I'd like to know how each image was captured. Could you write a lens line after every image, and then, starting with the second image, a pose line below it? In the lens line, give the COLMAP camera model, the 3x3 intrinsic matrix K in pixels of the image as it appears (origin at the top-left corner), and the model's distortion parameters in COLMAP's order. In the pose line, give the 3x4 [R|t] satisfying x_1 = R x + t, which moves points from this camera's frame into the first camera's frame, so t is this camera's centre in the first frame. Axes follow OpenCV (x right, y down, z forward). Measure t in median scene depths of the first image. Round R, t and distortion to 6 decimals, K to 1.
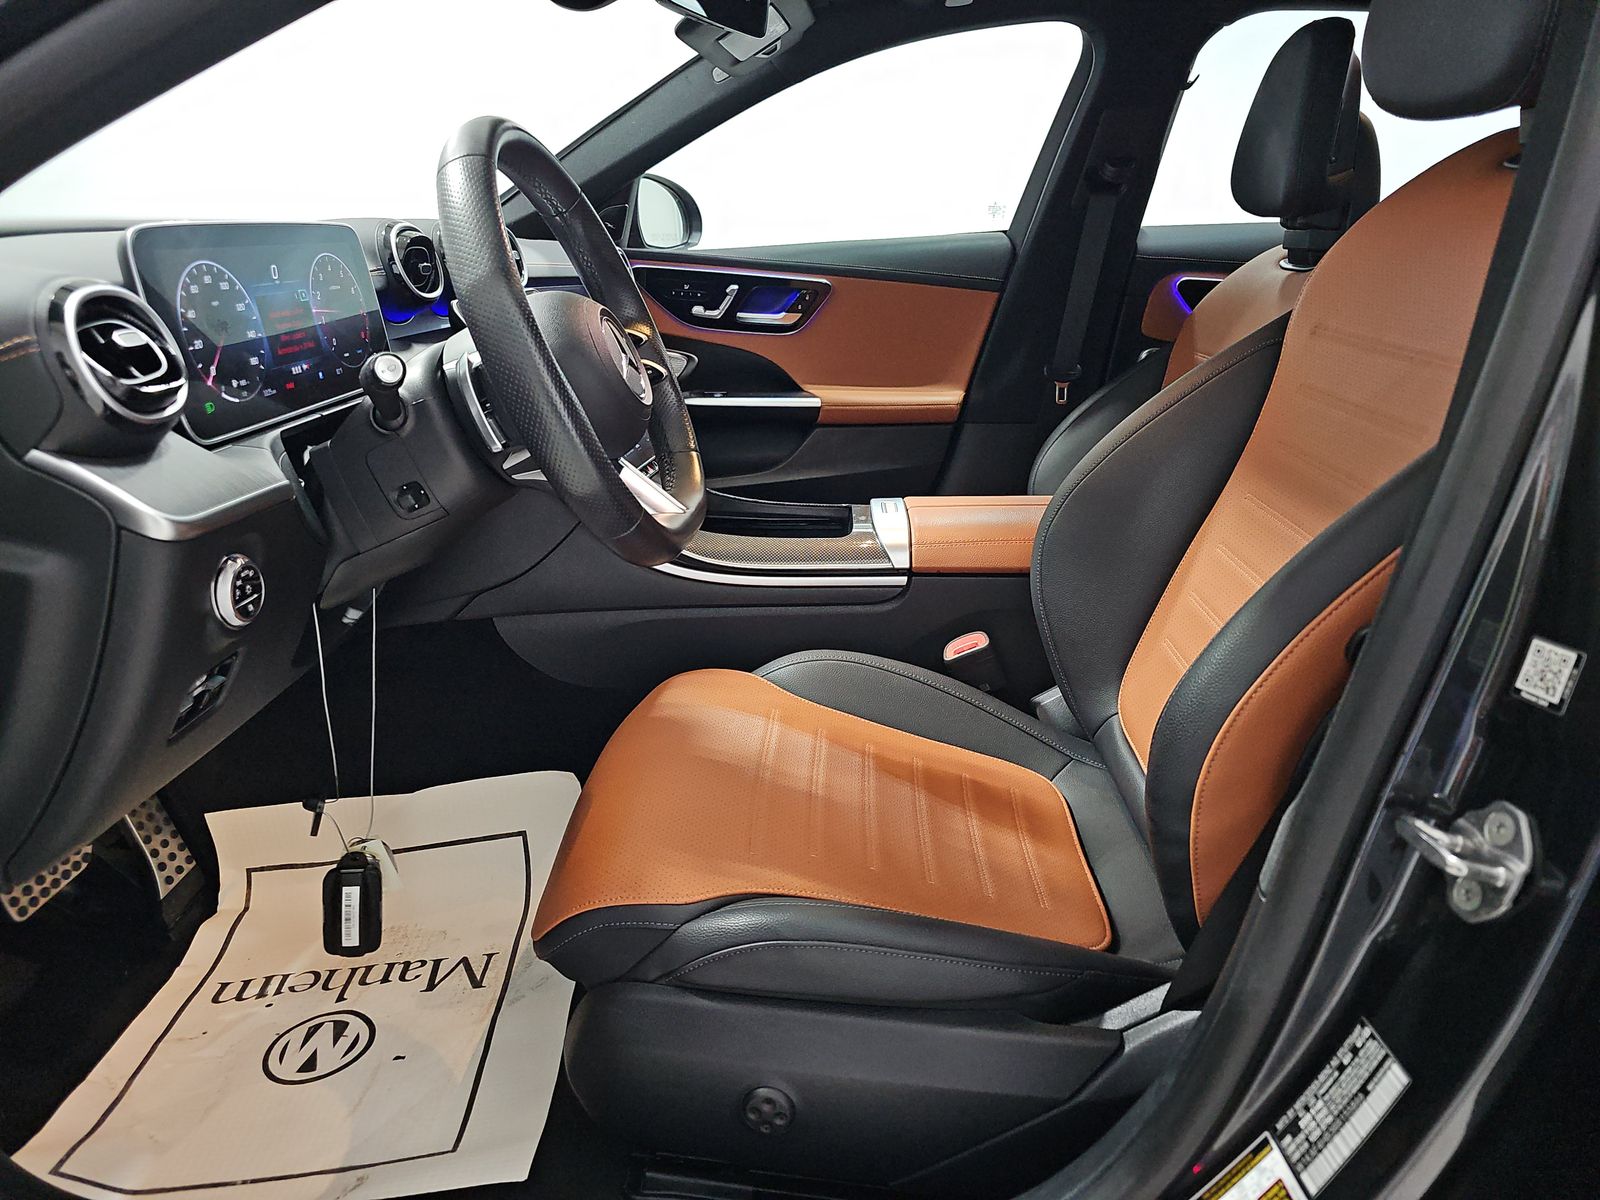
lens RADIAL K [[1051.4, 0, 796.6], [0, 1051.4, 580.7], [0, 0, 1]] dist [0.050399, -0.041175]
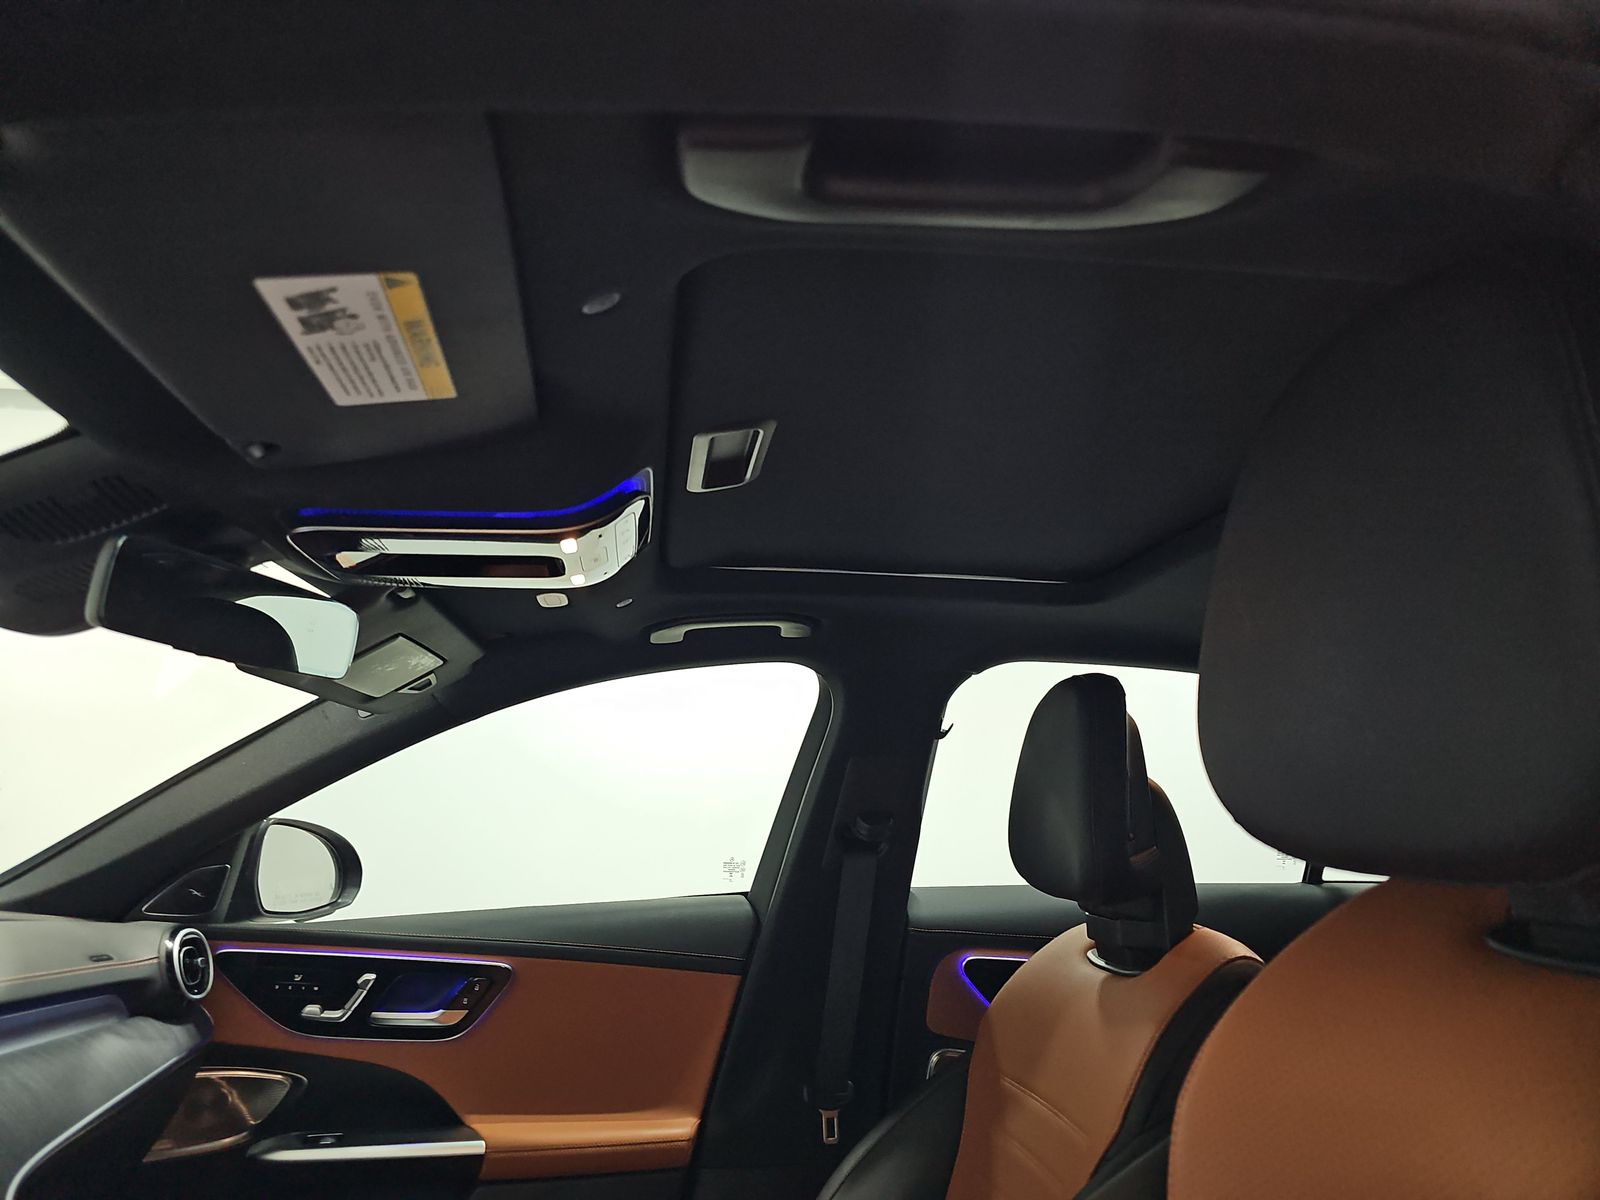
lens RADIAL K [[1051.4, 0, 796.6], [0, 1051.4, 580.7], [0, 0, 1]] dist [0.050399, -0.041175]
pose [[0.982739, 0.044021, 0.179684, 0.082757], [0.055062, 0.857657, -0.511266, -0.125636], [-0.176613, 0.512335, 0.840429, 0.214040]]
